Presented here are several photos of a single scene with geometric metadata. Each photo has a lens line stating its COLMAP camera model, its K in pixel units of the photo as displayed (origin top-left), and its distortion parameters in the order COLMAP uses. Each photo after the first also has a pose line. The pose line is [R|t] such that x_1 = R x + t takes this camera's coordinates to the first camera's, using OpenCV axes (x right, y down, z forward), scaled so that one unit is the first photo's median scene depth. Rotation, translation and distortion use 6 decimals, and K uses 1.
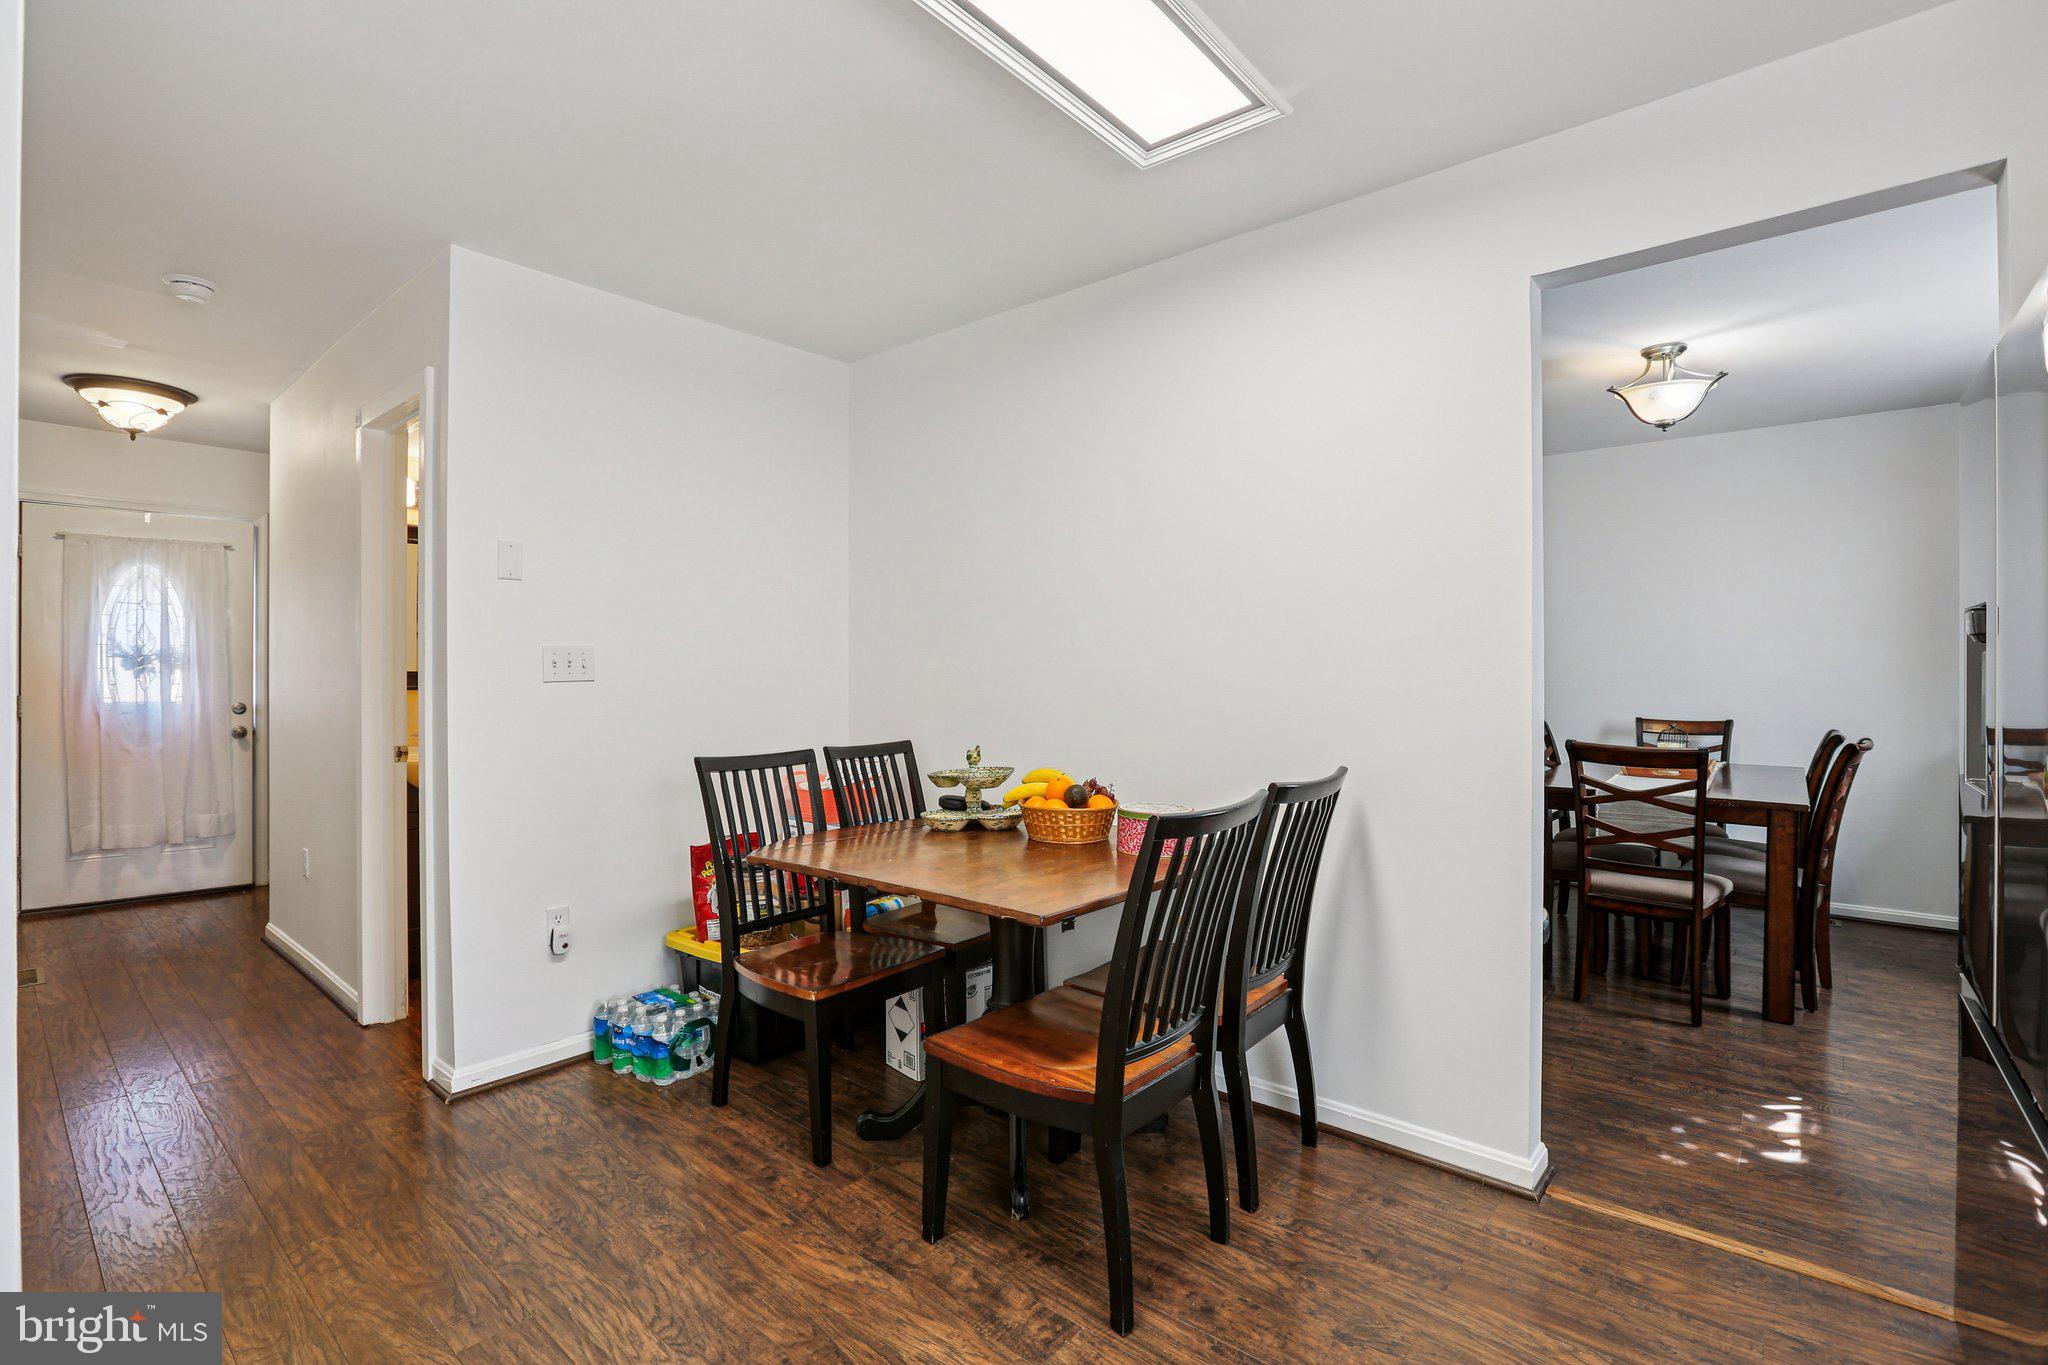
lens RADIAL K [[945.5, 0, 1020.3], [0, 945.5, 688.6], [0, 0, 1]] dist [-0.012130, 0.001230]
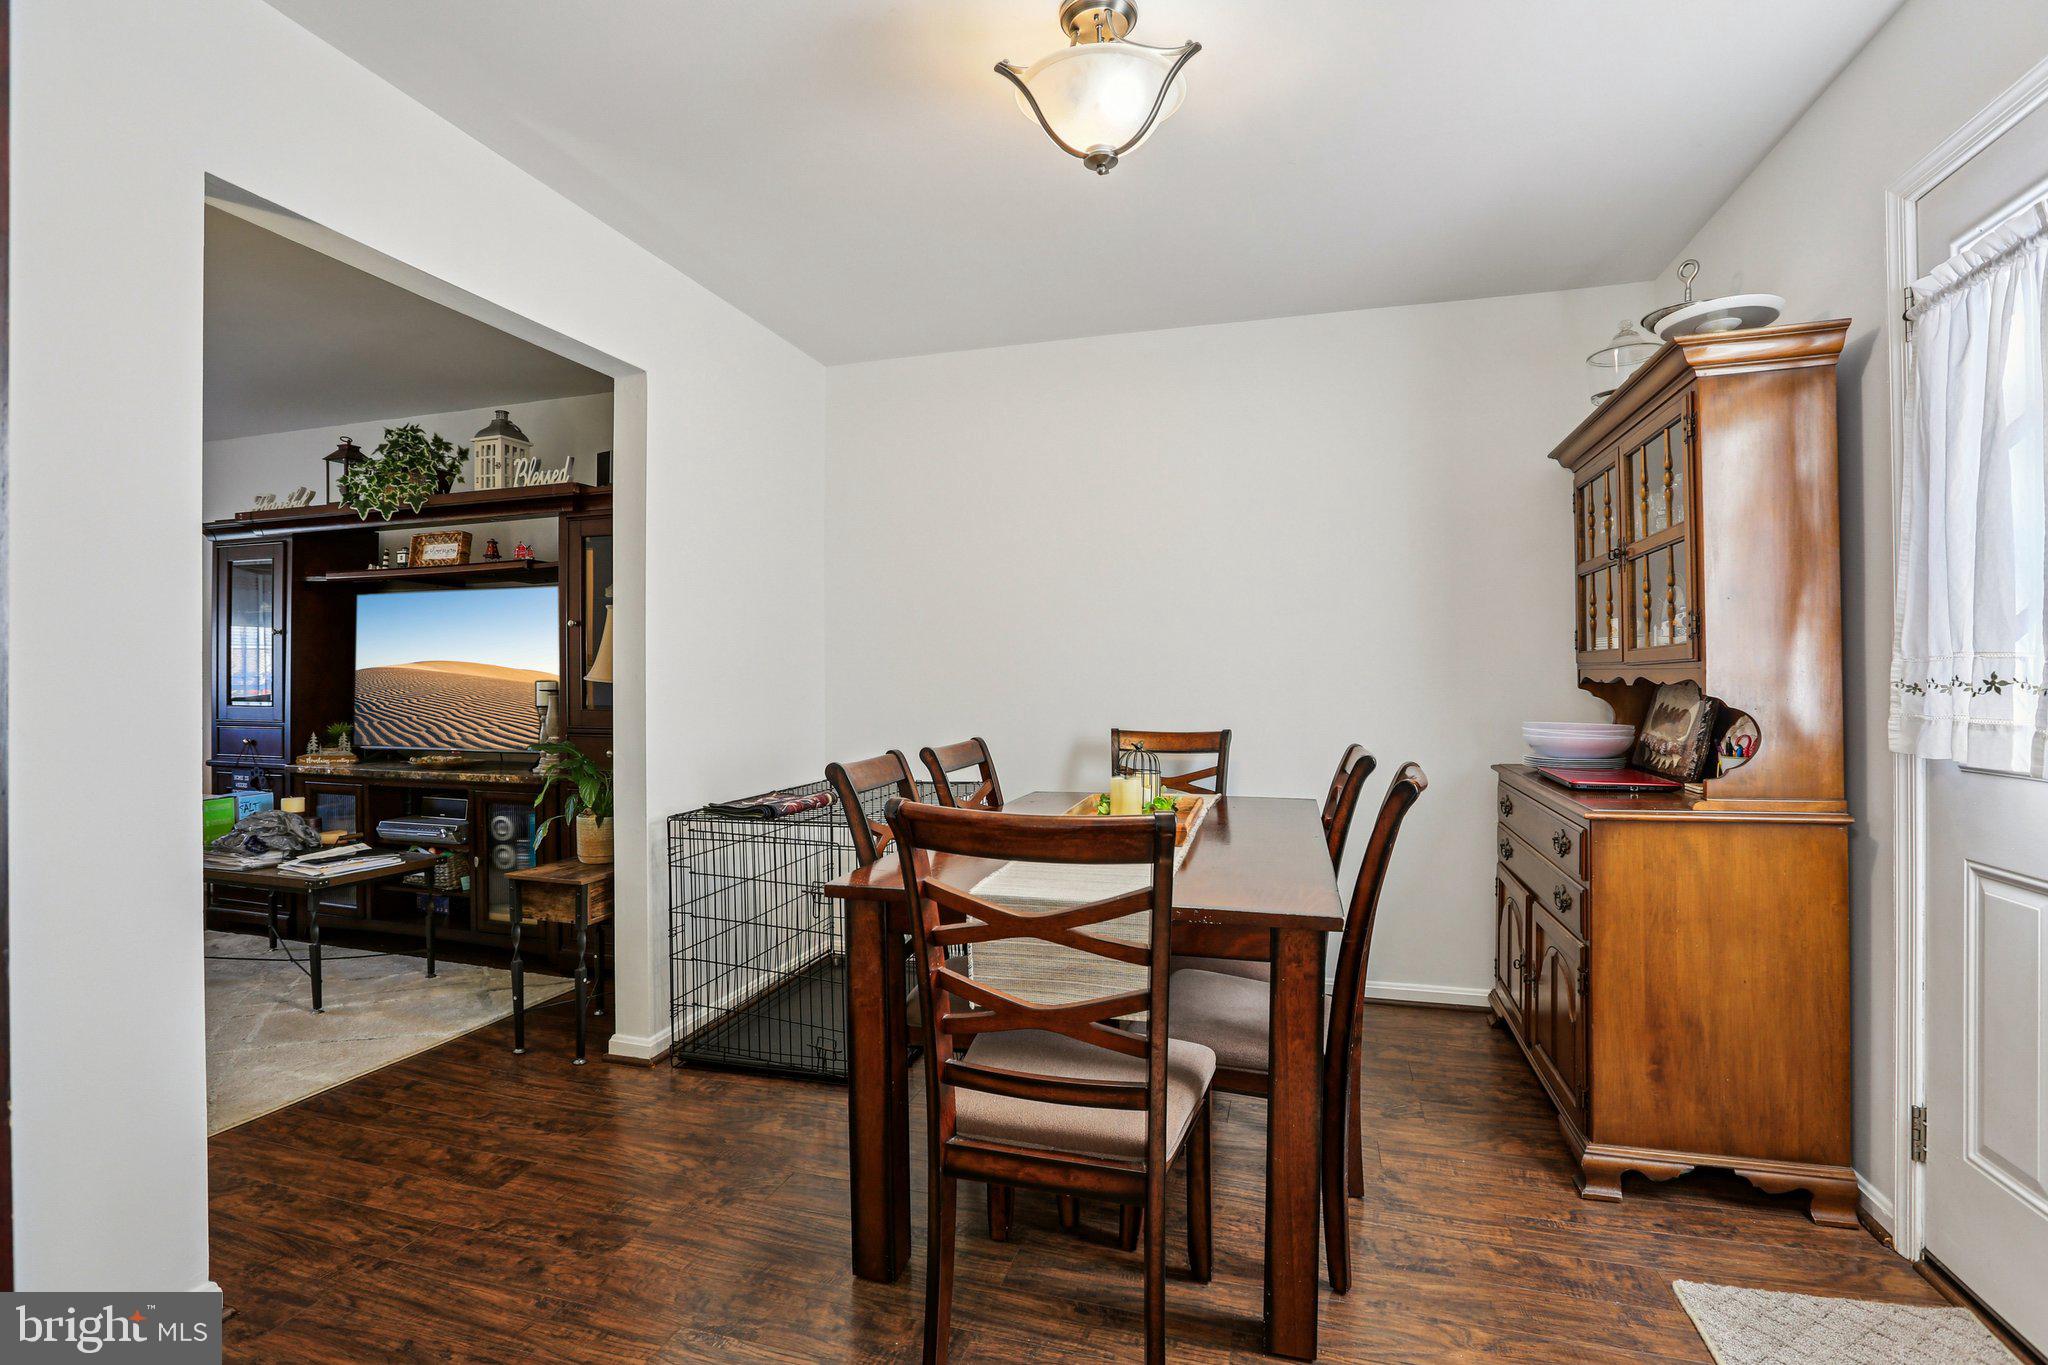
lens RADIAL K [[945.5, 0, 1020.3], [0, 945.5, 688.6], [0, 0, 1]] dist [-0.012130, 0.001230]
pose [[0.915706, -0.007787, 0.401773, 0.468805], [0.005144, 0.999957, 0.007657, -0.004086], [-0.401815, -0.004945, 0.915707, 0.590800]]
